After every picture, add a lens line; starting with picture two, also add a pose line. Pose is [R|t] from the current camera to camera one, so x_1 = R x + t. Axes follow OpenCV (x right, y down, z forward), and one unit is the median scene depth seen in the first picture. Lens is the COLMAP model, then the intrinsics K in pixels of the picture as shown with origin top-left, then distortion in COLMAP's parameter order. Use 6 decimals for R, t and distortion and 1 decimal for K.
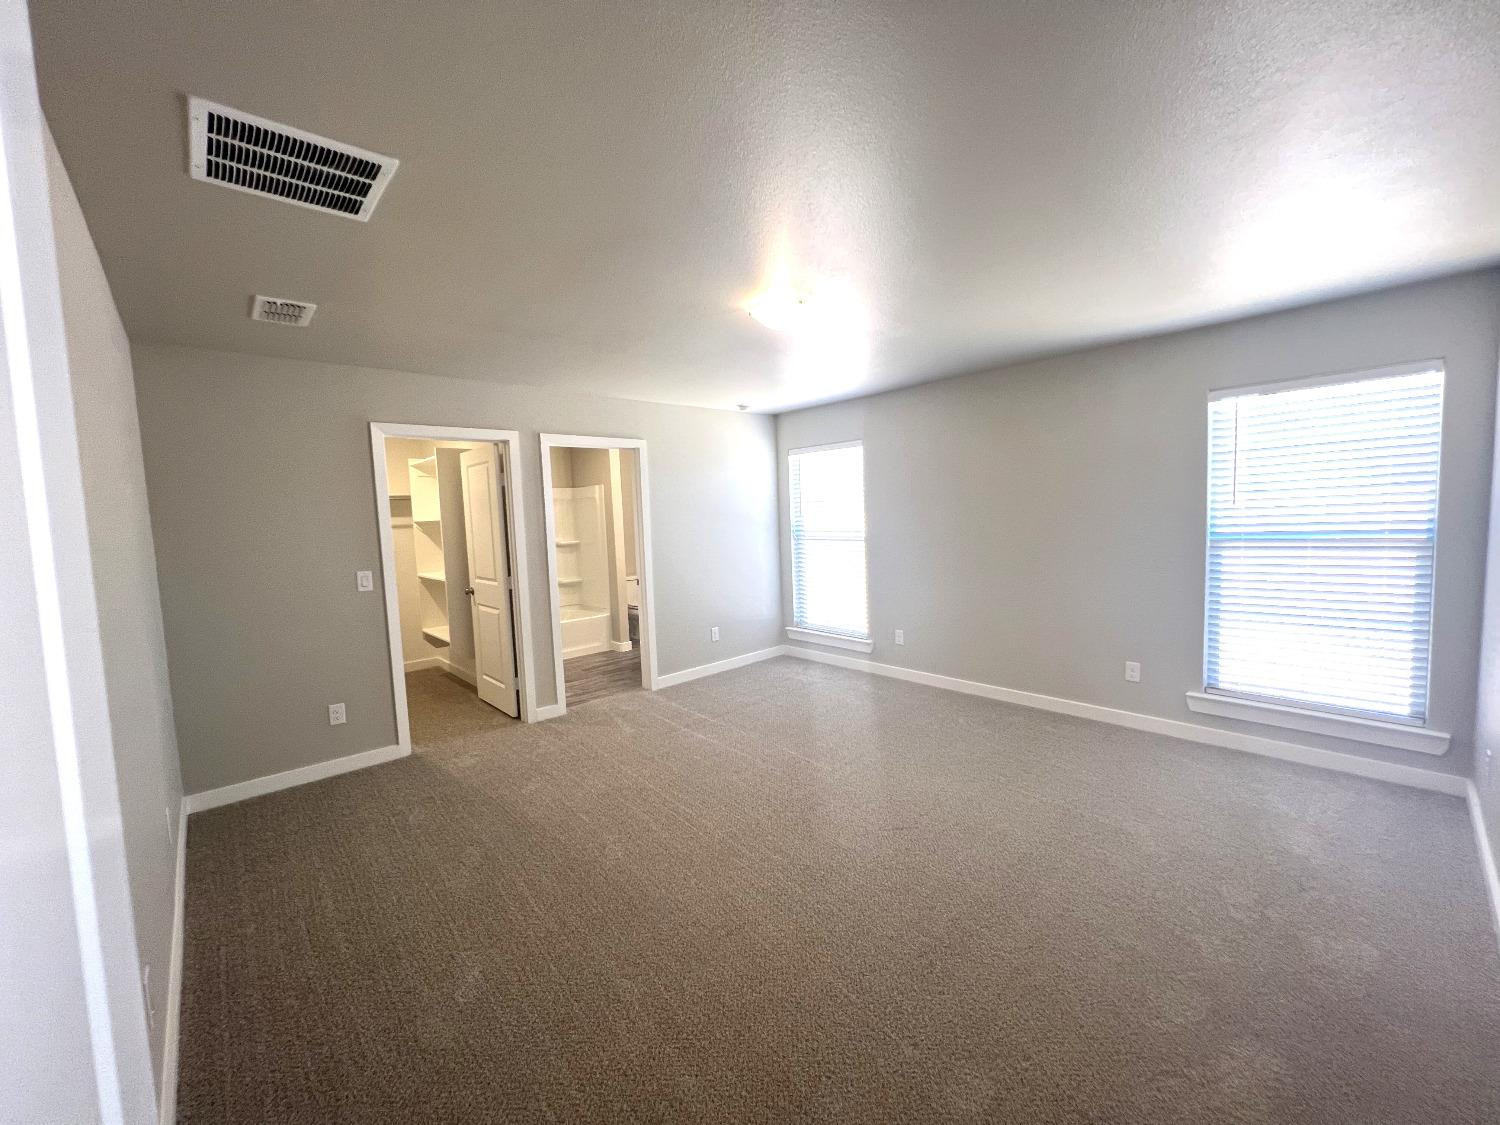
lens RADIAL K [[597.6, 0, 747.2], [0, 597.6, 557.8], [0, 0, 1]] dist [-0.001592, 0.000188]
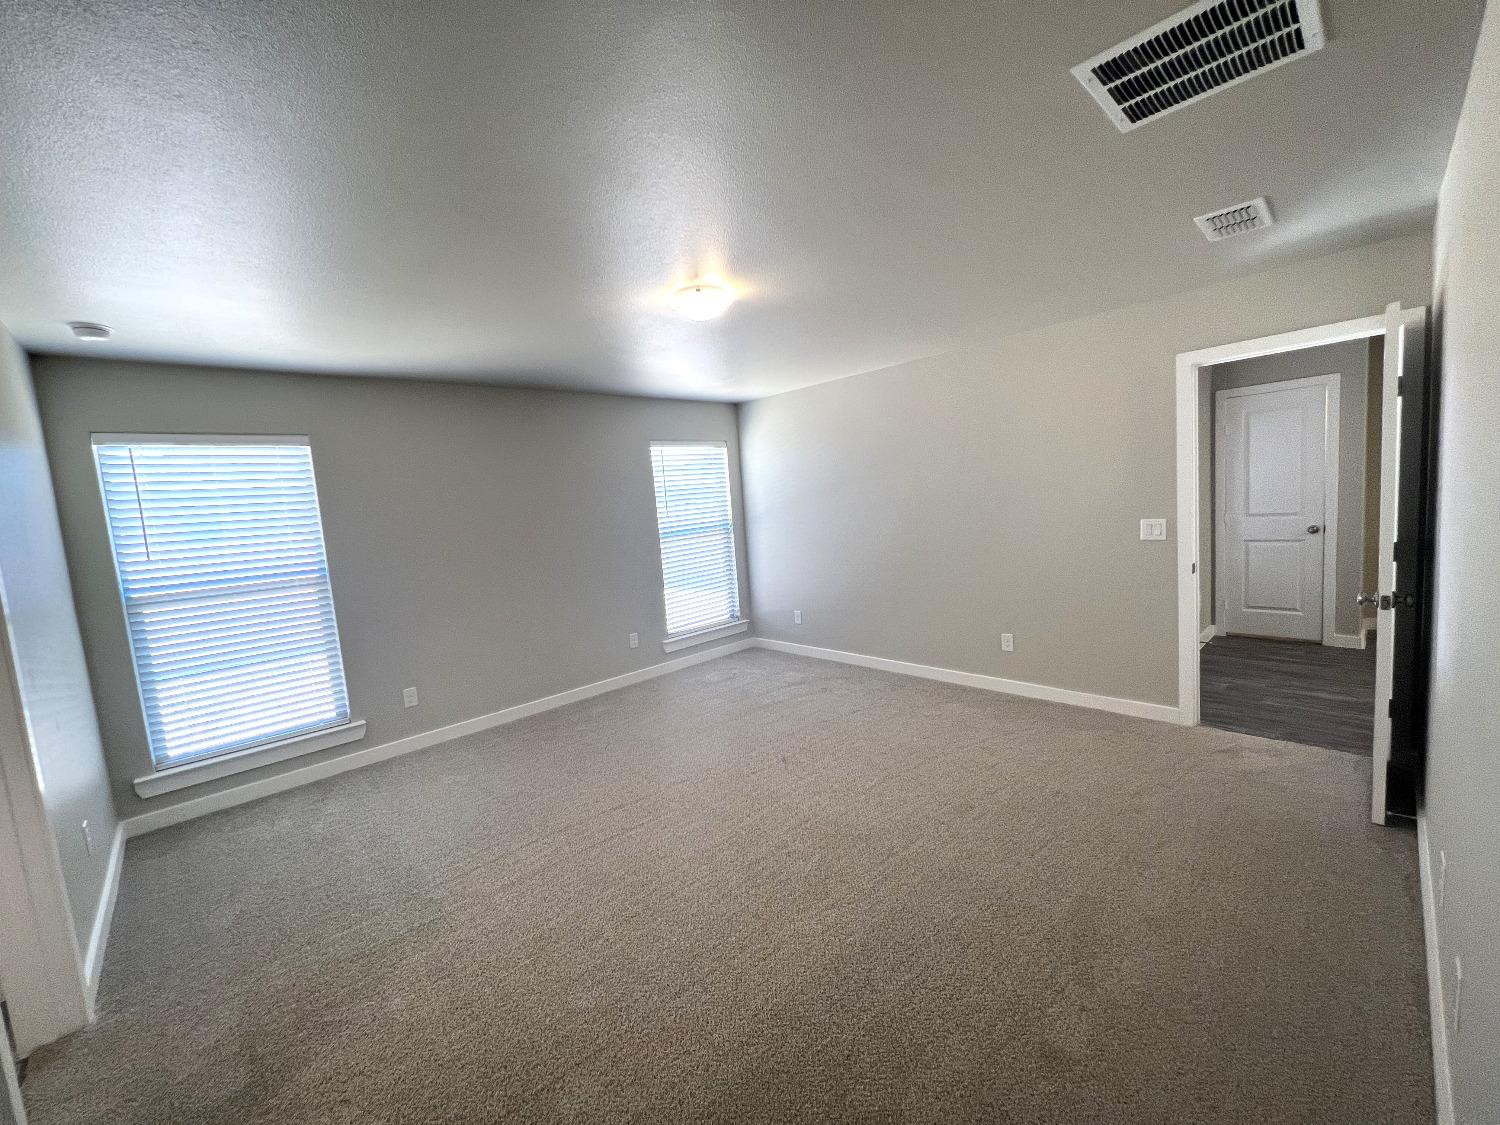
lens RADIAL K [[597.6, 0, 747.2], [0, 597.6, 557.8], [0, 0, 1]] dist [-0.001592, 0.000188]
pose [[-0.007920, -0.061348, 0.998085, -0.757213], [0.155142, 0.985955, 0.061834, -0.038784], [-0.987860, 0.155335, 0.001709, 0.798752]]
